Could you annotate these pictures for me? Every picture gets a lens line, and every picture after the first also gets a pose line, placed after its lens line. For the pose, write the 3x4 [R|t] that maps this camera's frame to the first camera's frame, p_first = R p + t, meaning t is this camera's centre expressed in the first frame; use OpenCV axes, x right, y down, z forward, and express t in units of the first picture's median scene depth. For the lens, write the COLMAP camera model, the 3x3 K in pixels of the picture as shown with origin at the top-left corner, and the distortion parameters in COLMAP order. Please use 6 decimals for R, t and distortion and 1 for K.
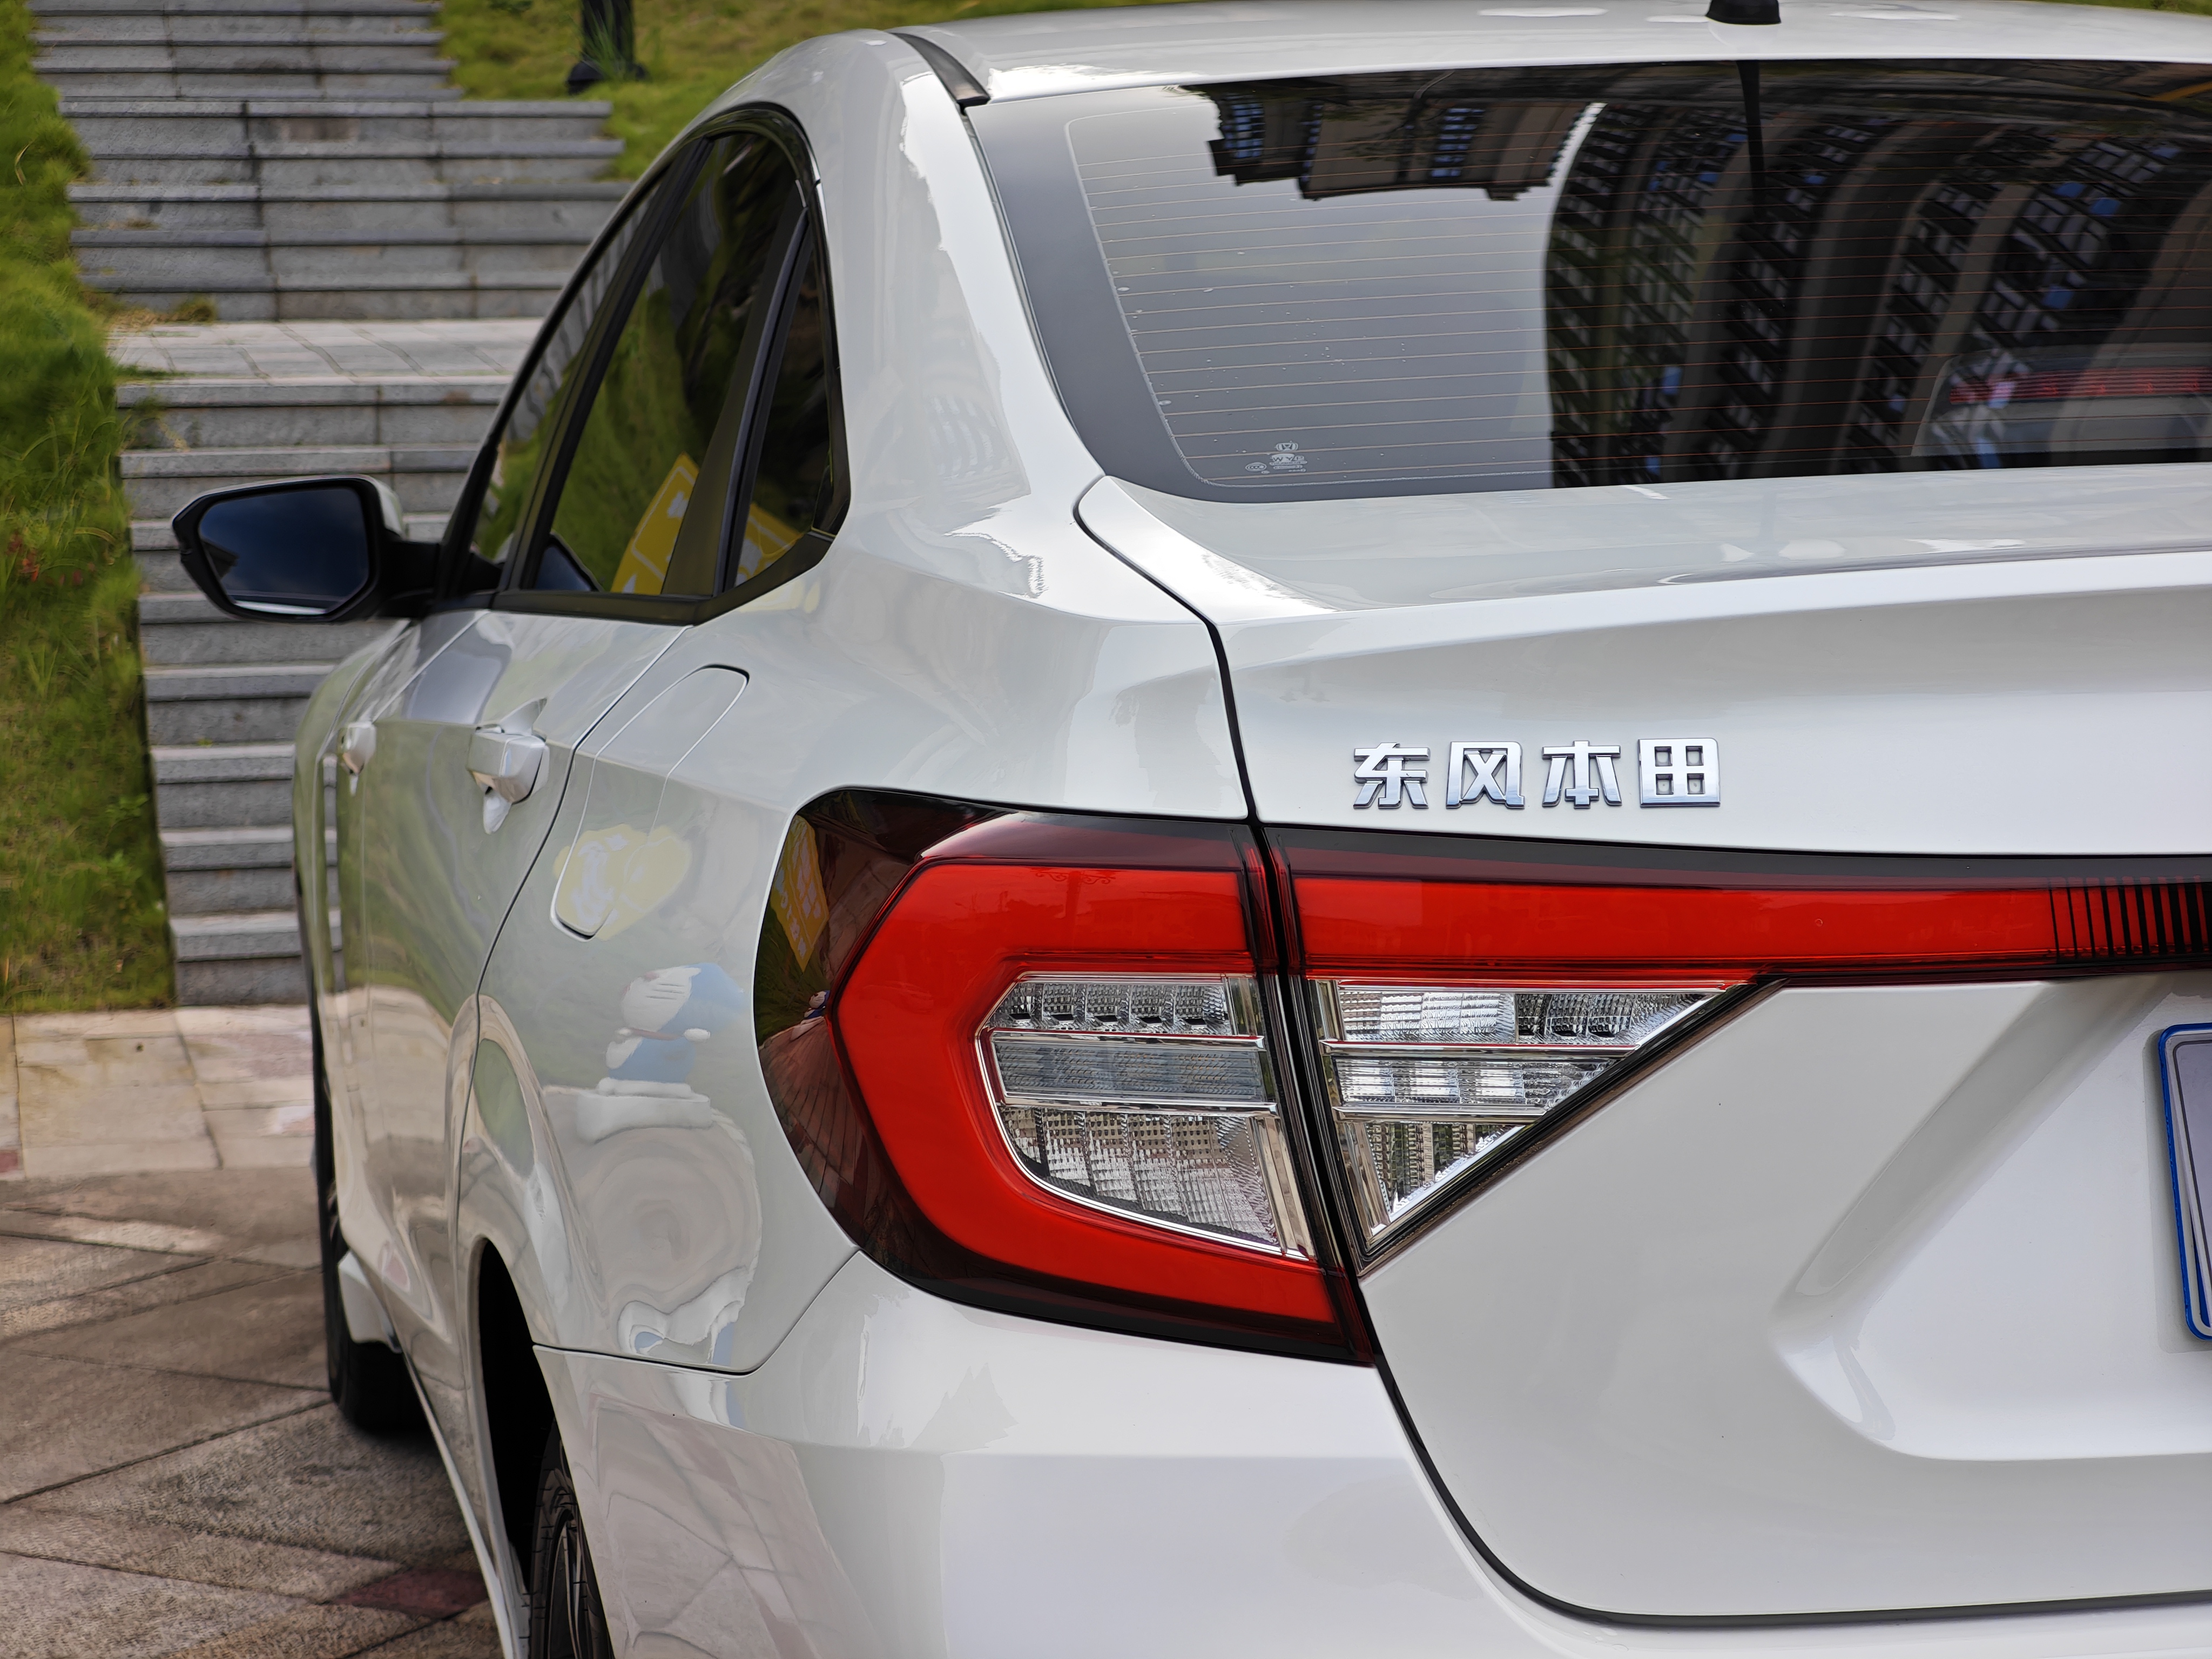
lens RADIAL K [[4803.3, 0, 1107.6], [0, 4803.3, 821.4], [0, 0, 1]] dist [0.010886, 0.000000]
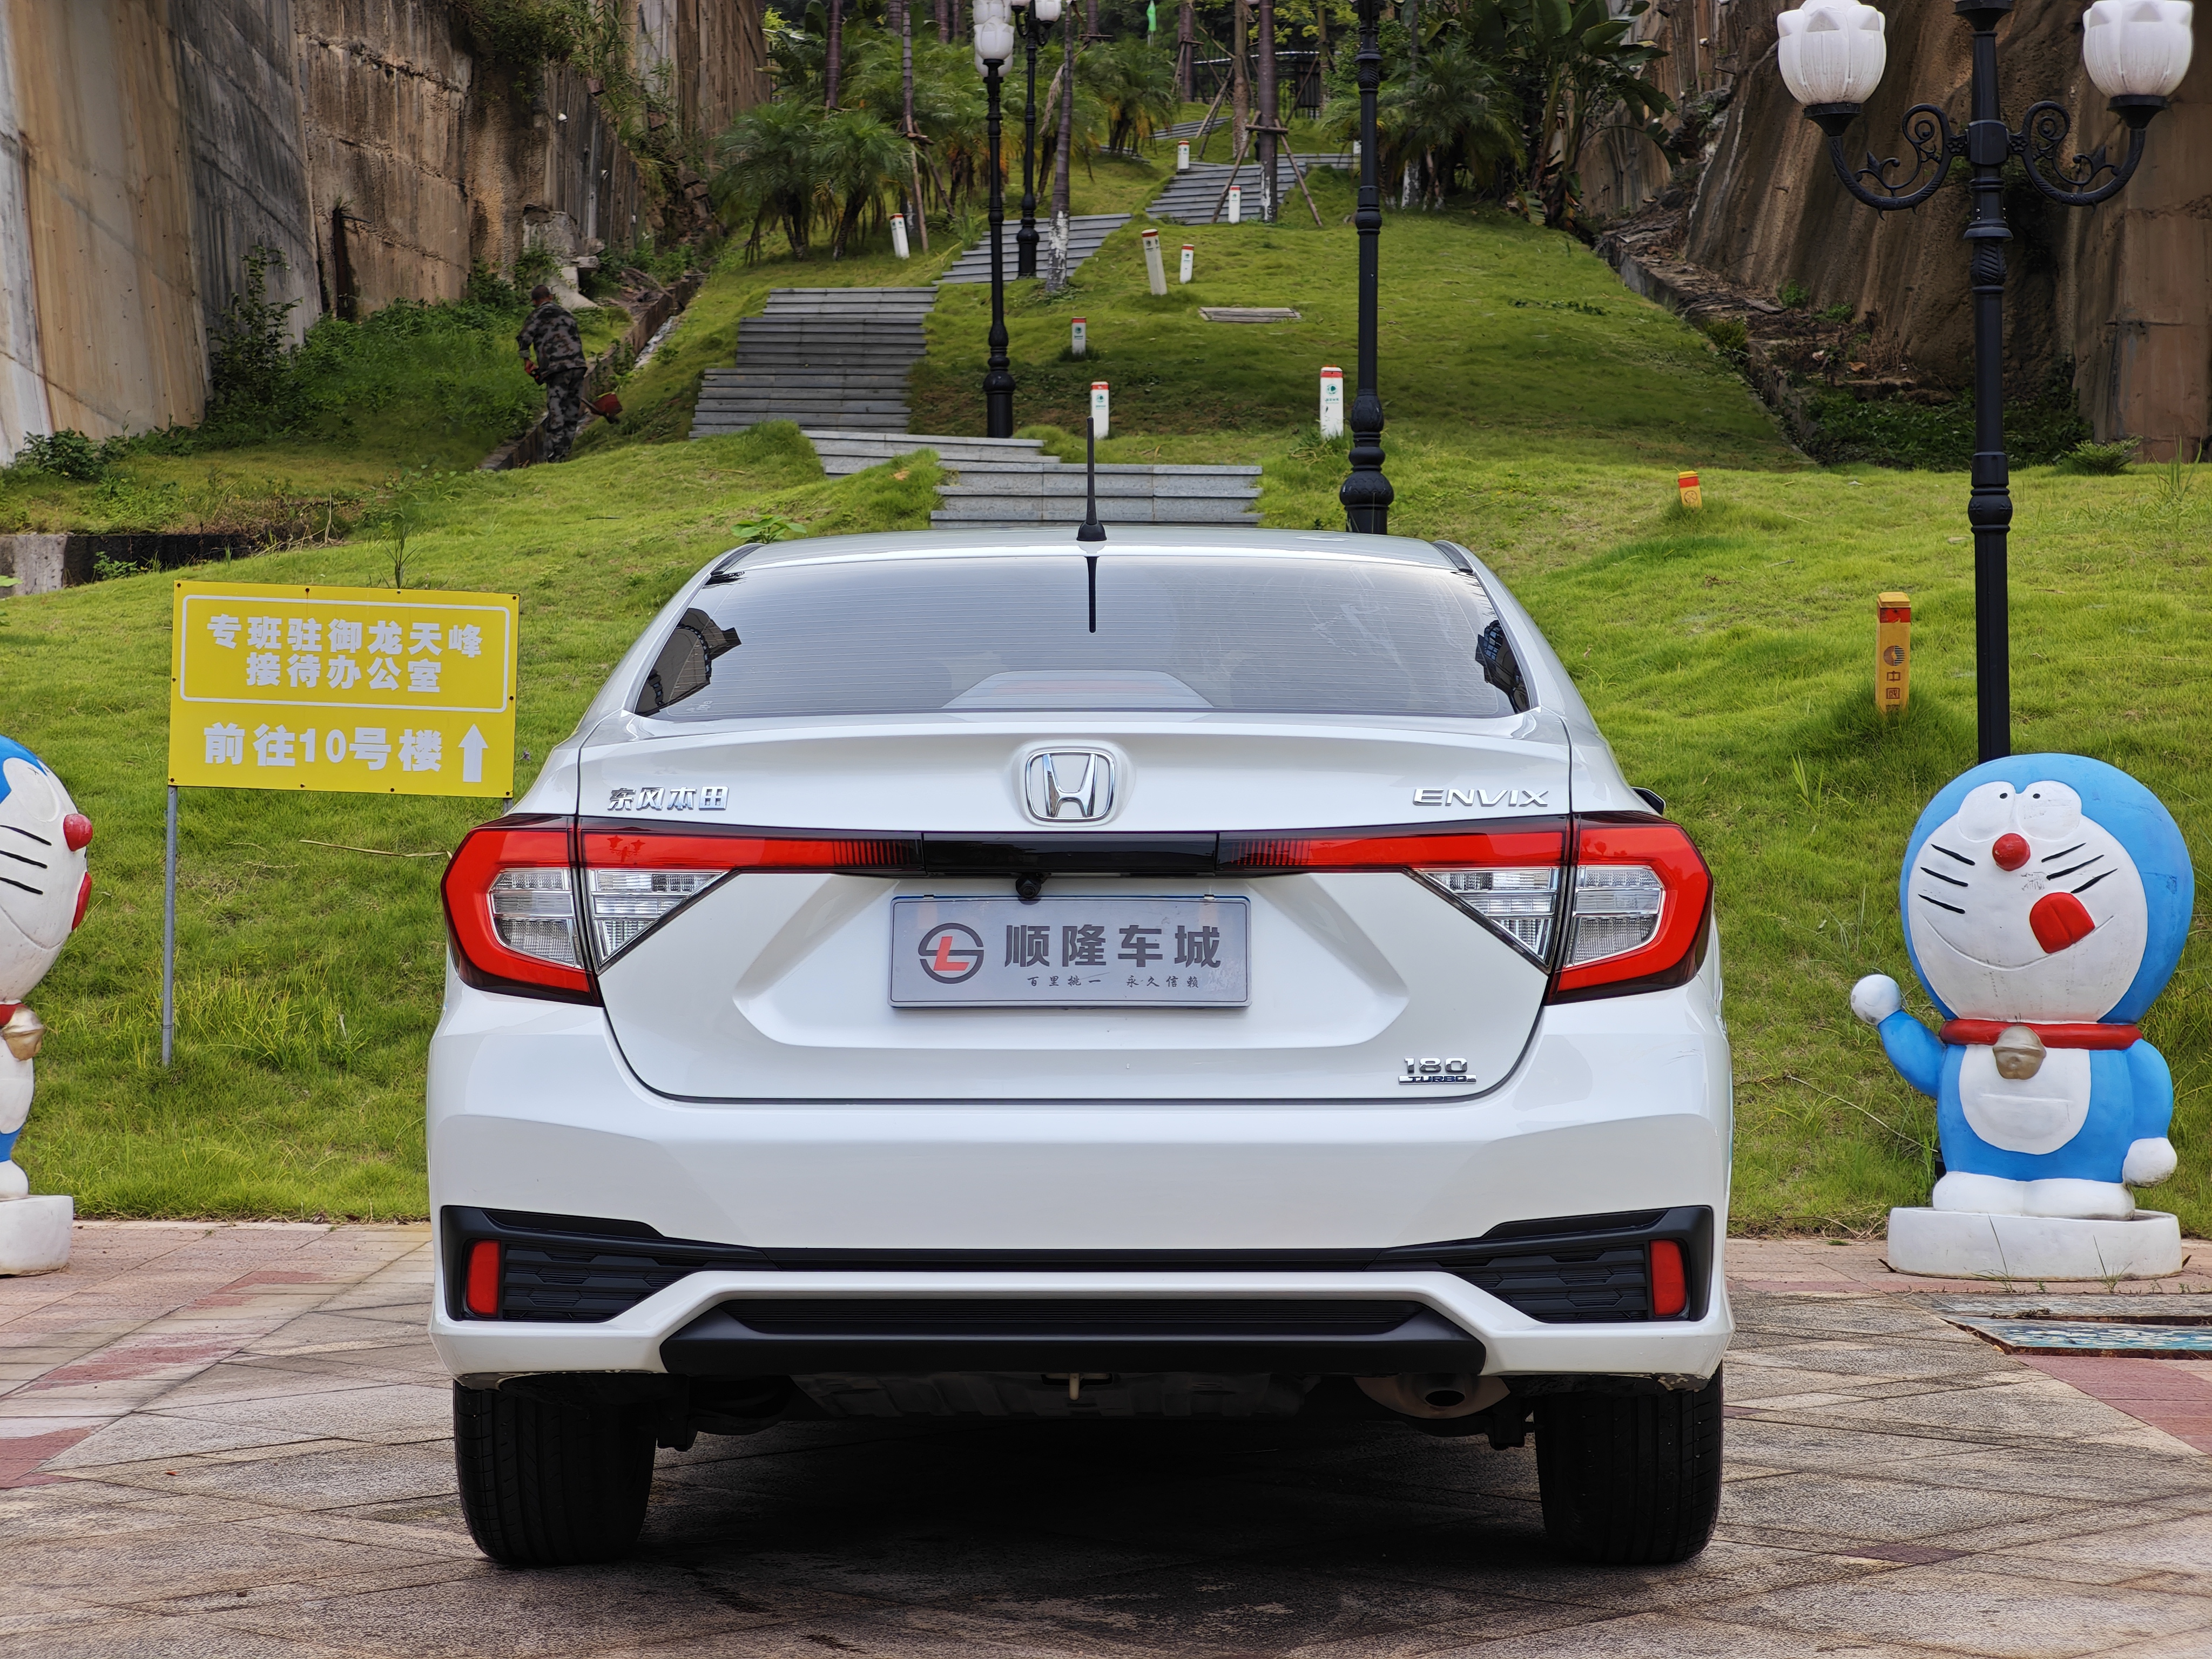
lens RADIAL K [[4803.3, 0, 1042.0], [0, 4803.3, 805.6], [0, 0, 1]] dist [0.010886, 0.000000]
pose [[0.970418, 0.016580, -0.240863, 0.133193], [-0.043786, 0.993182, -0.108042, 0.039256], [0.237429, 0.115393, 0.964527, -0.225674]]
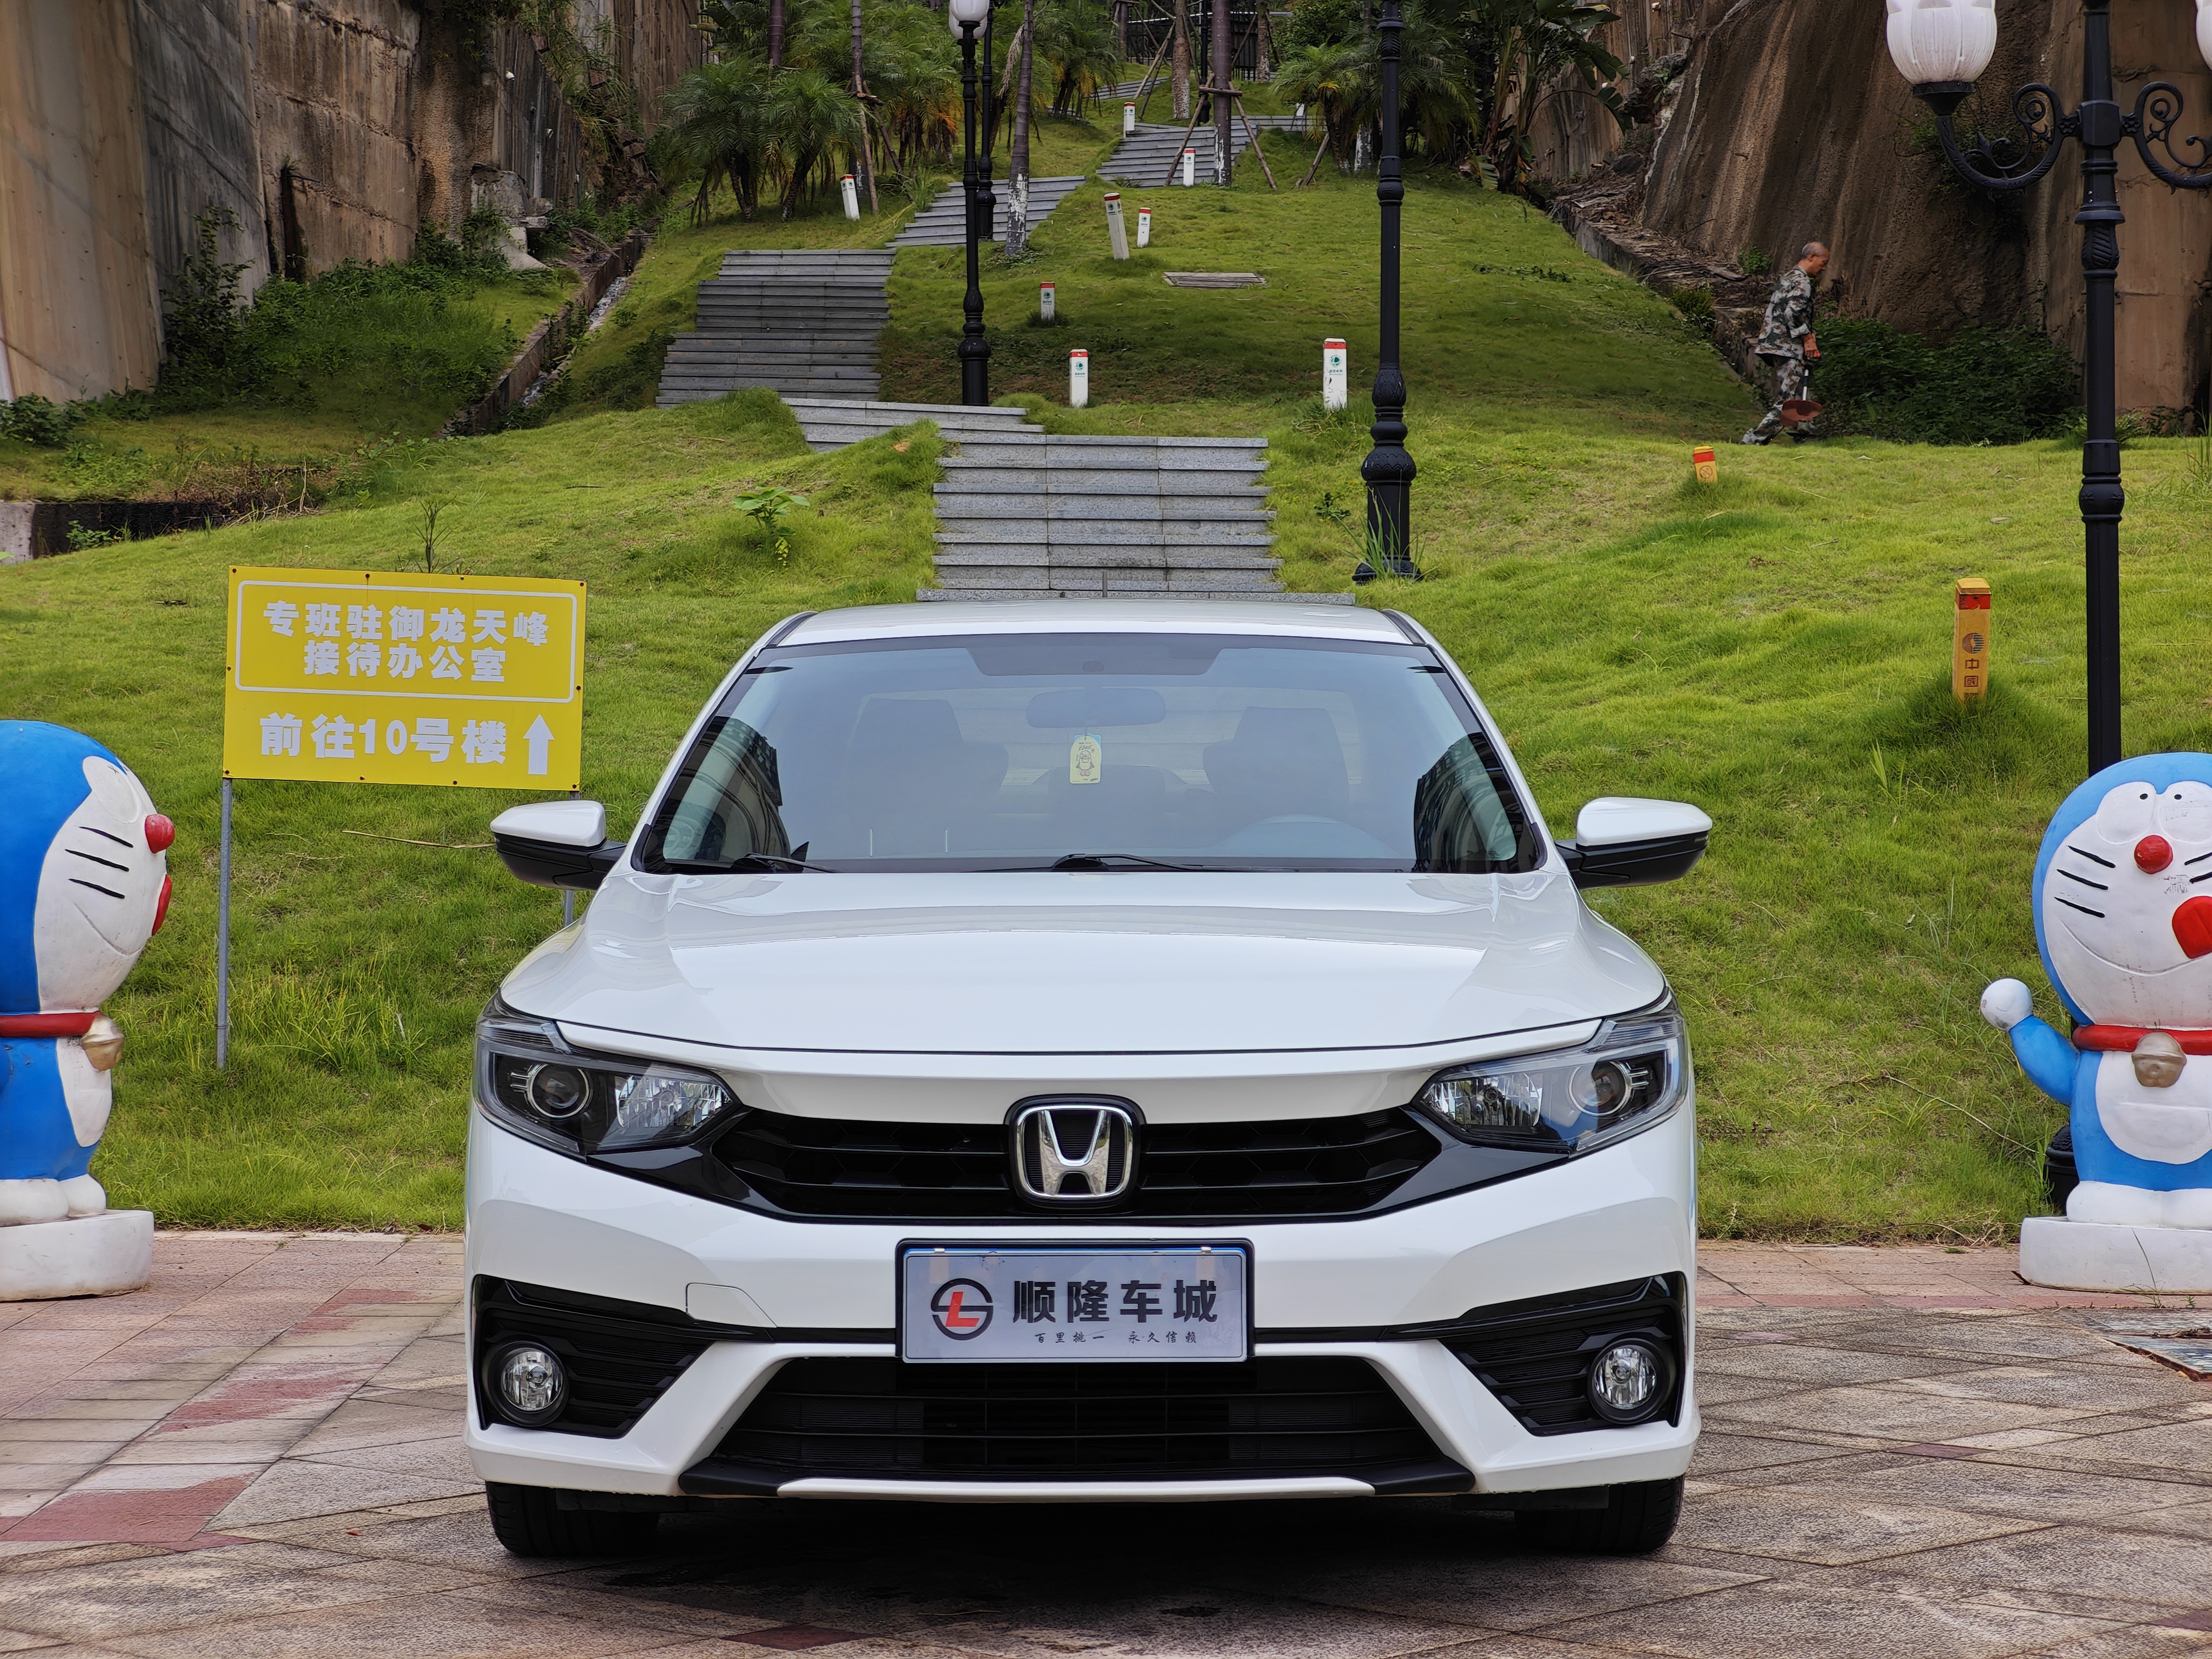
lens RADIAL K [[4803.3, 0, 1110.1], [0, 4803.3, 821.3], [0, 0, 1]] dist [0.010886, 0.000000]
pose [[0.977686, 0.019988, -0.209119, 0.096768], [-0.041223, 0.994364, -0.097682, 0.031635], [0.205988, 0.104123, 0.972999, -0.209898]]
